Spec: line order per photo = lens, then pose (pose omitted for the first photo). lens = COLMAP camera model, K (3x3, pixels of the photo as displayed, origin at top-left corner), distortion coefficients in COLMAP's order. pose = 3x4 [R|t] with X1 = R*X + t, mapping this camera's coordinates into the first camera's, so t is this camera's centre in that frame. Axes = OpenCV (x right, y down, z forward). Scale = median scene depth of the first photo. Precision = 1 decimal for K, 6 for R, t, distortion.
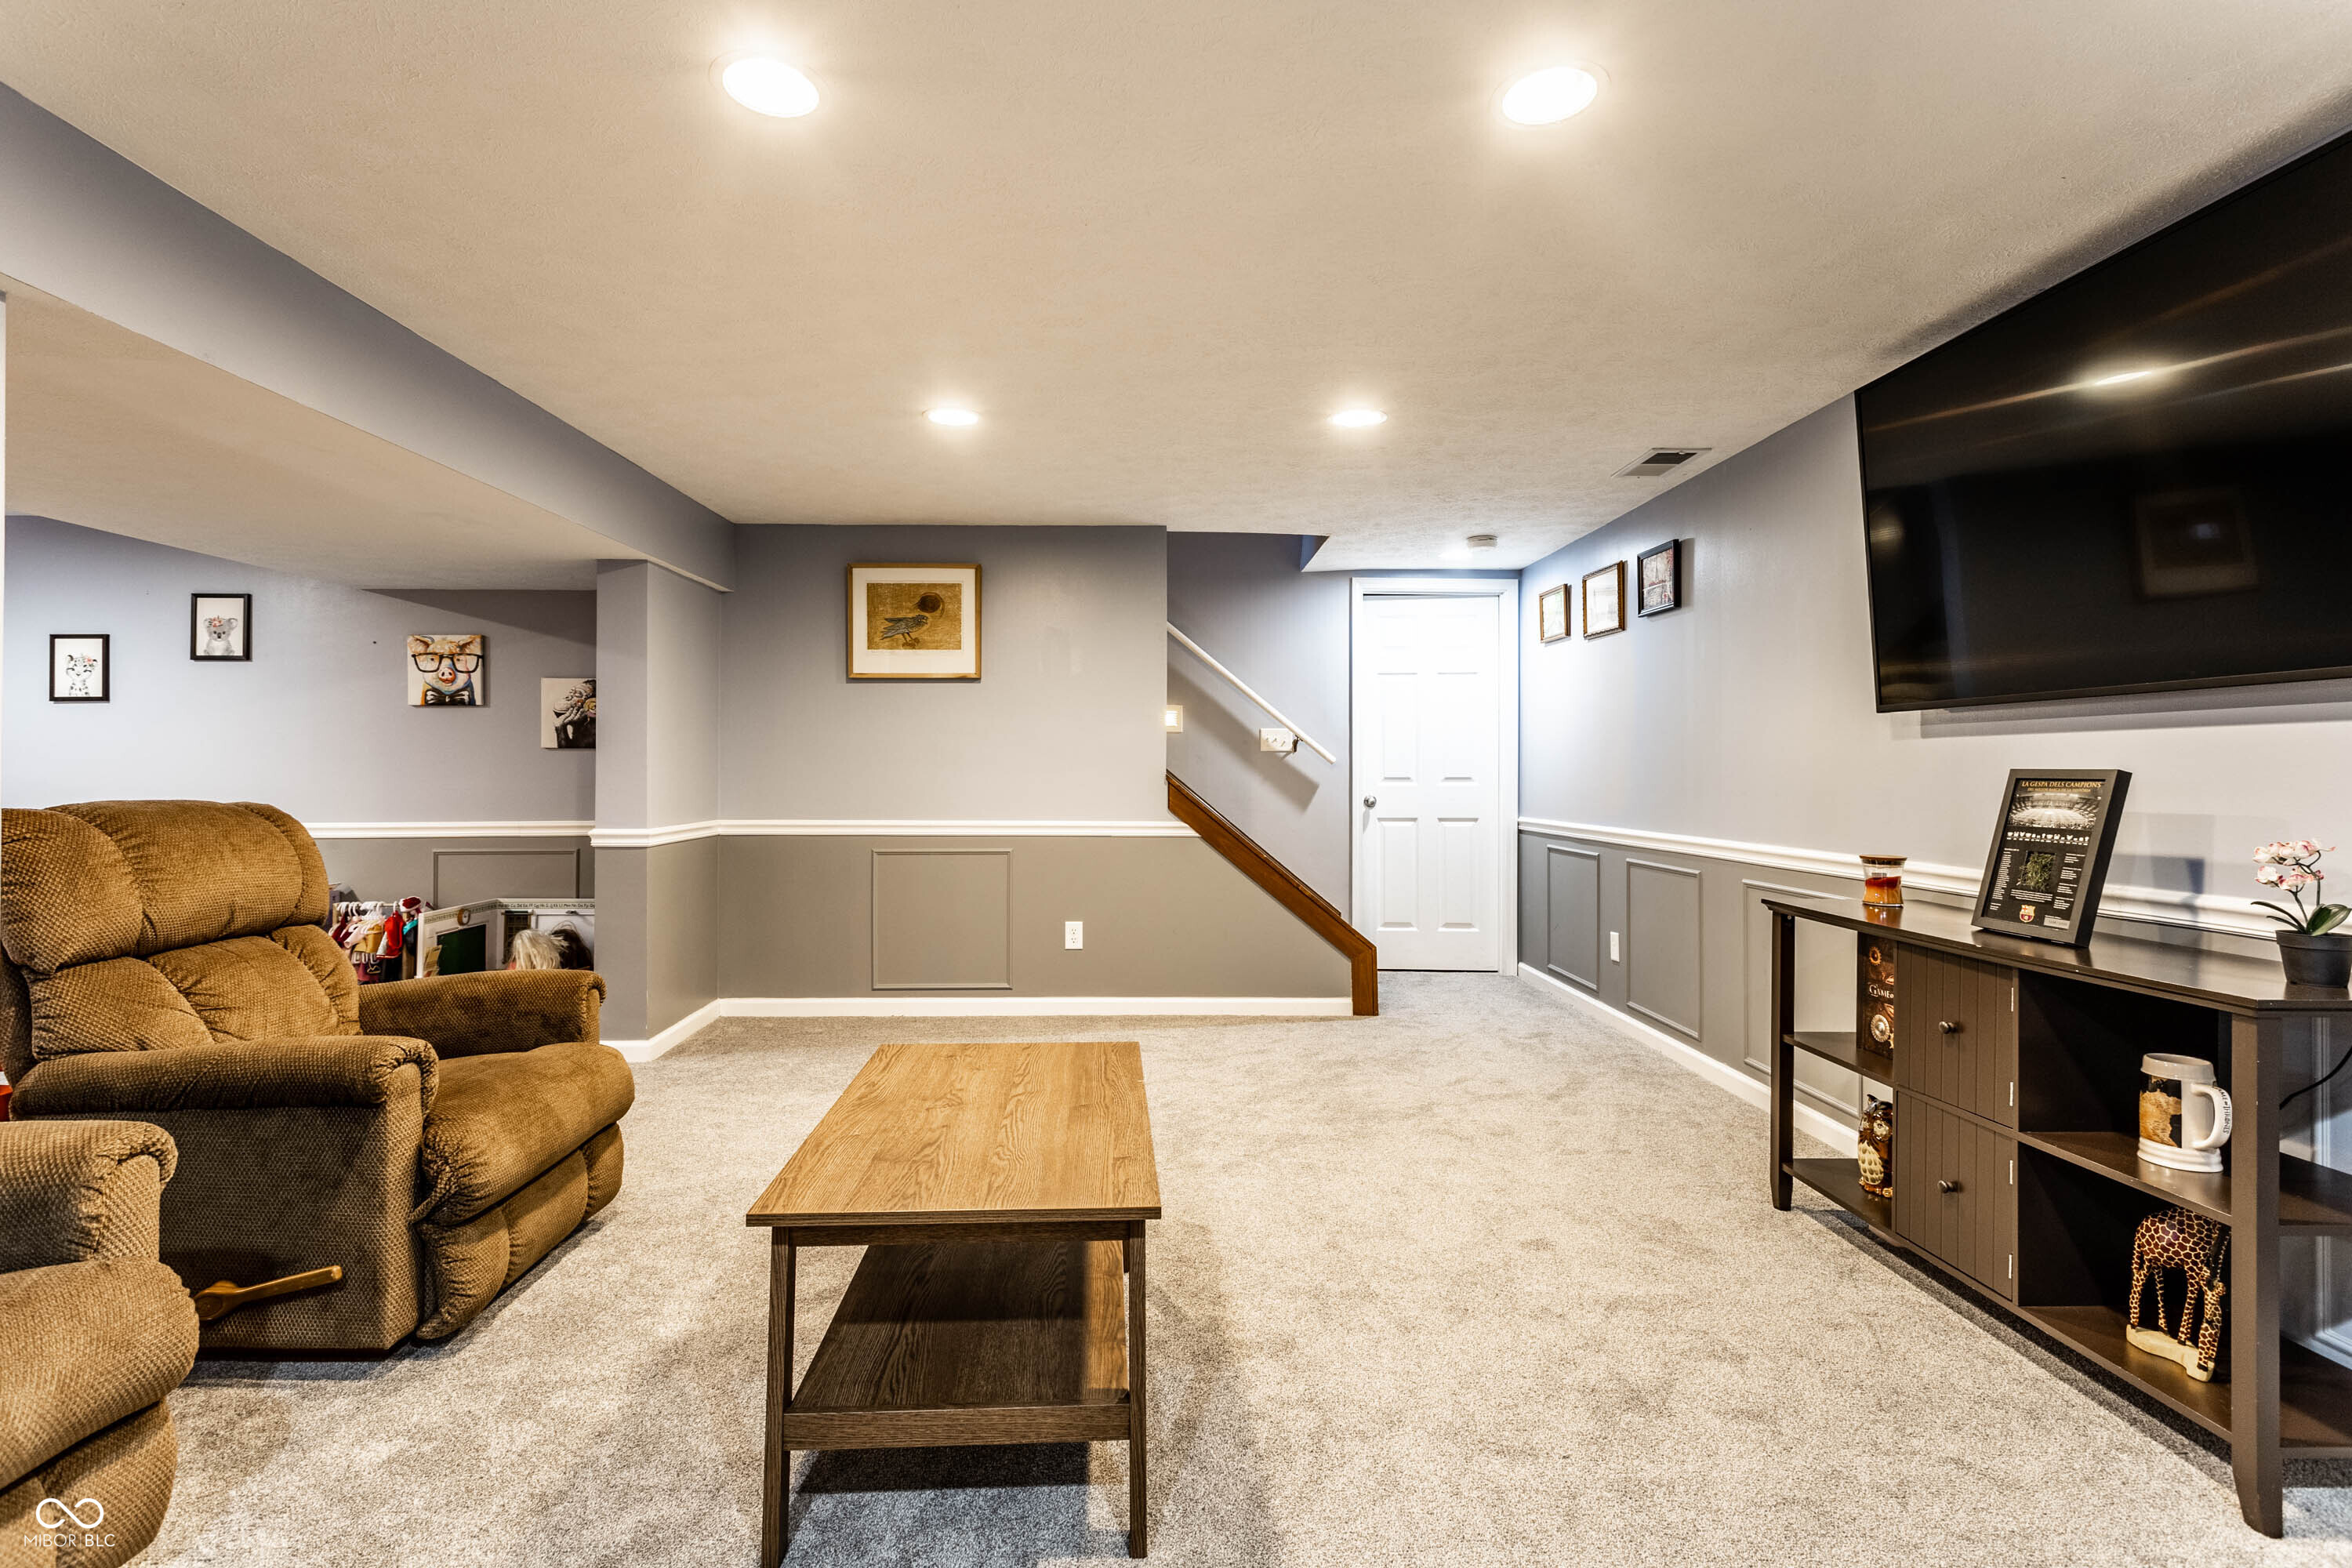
lens RADIAL K [[1094.9, 0, 1181.2], [0, 1094.9, 768.7], [0, 0, 1]] dist [-0.000450, 0.000800]
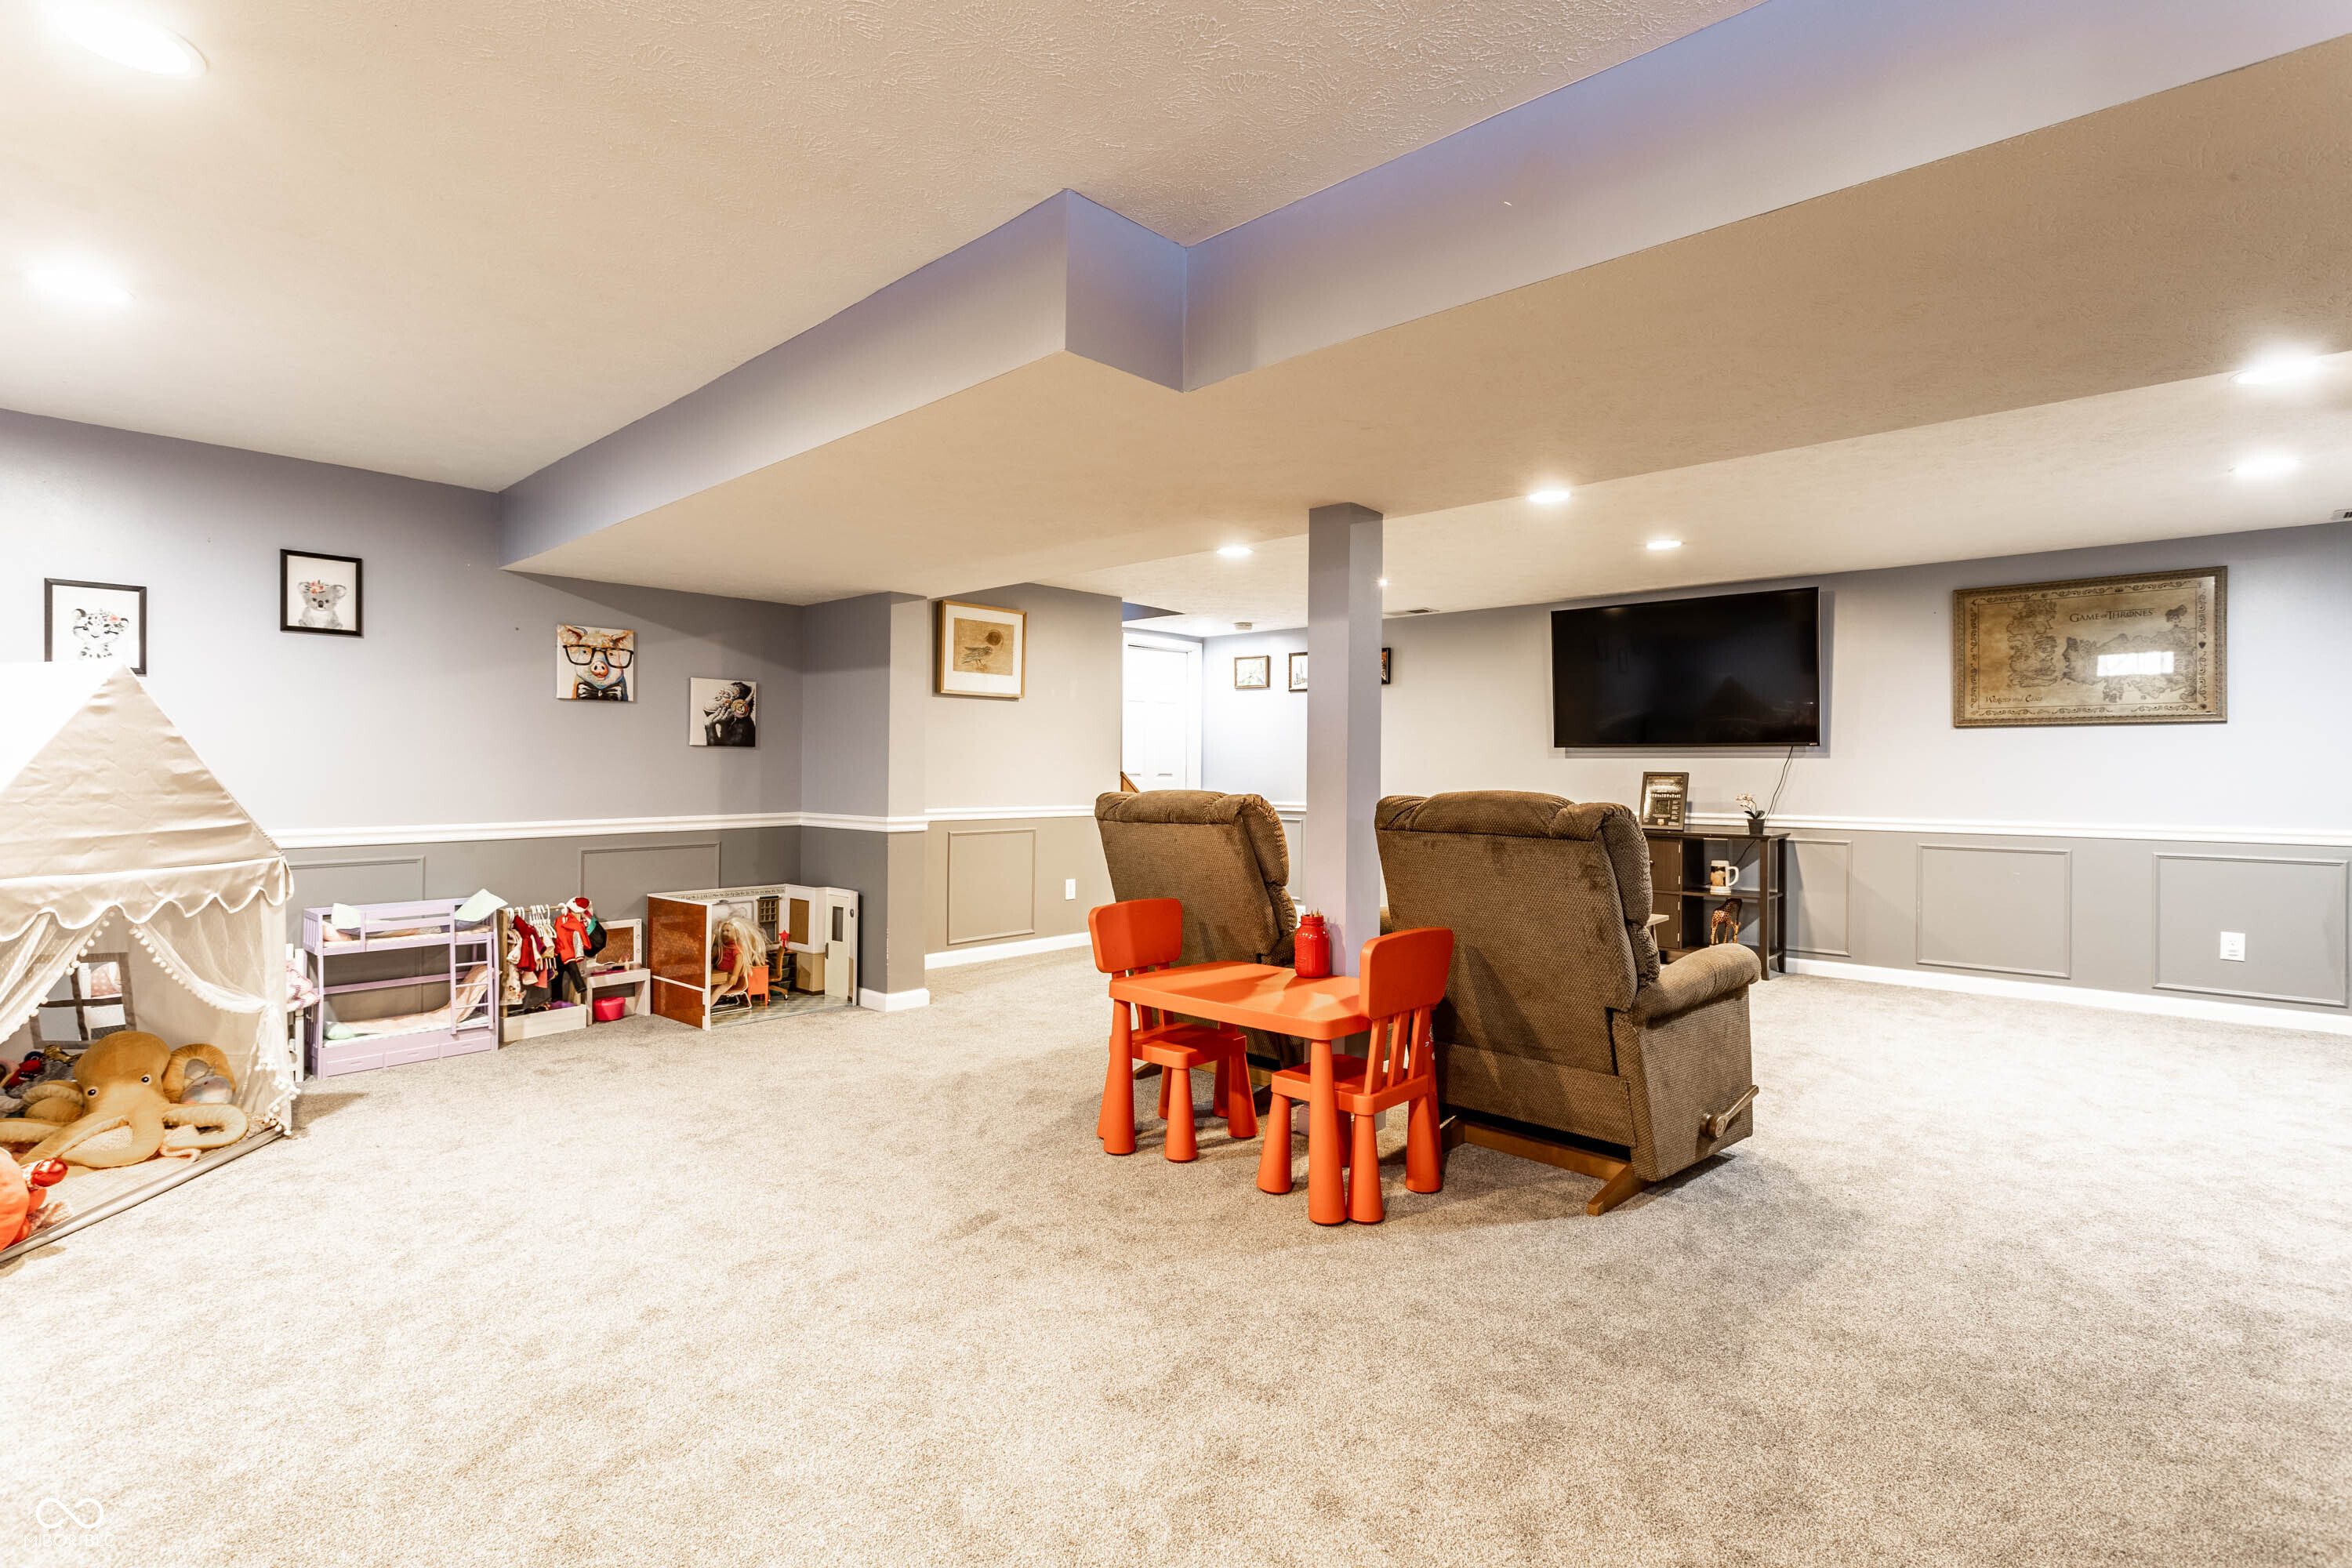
lens RADIAL K [[1094.9, 0, 1181.2], [0, 1094.9, 768.7], [0, 0, 1]] dist [-0.000450, 0.000800]
pose [[0.701302, 0.003962, 0.712853, -1.002345], [-0.006090, 0.999981, 0.000433, -0.000126], [-0.712838, -0.004645, 0.701313, -0.055568]]
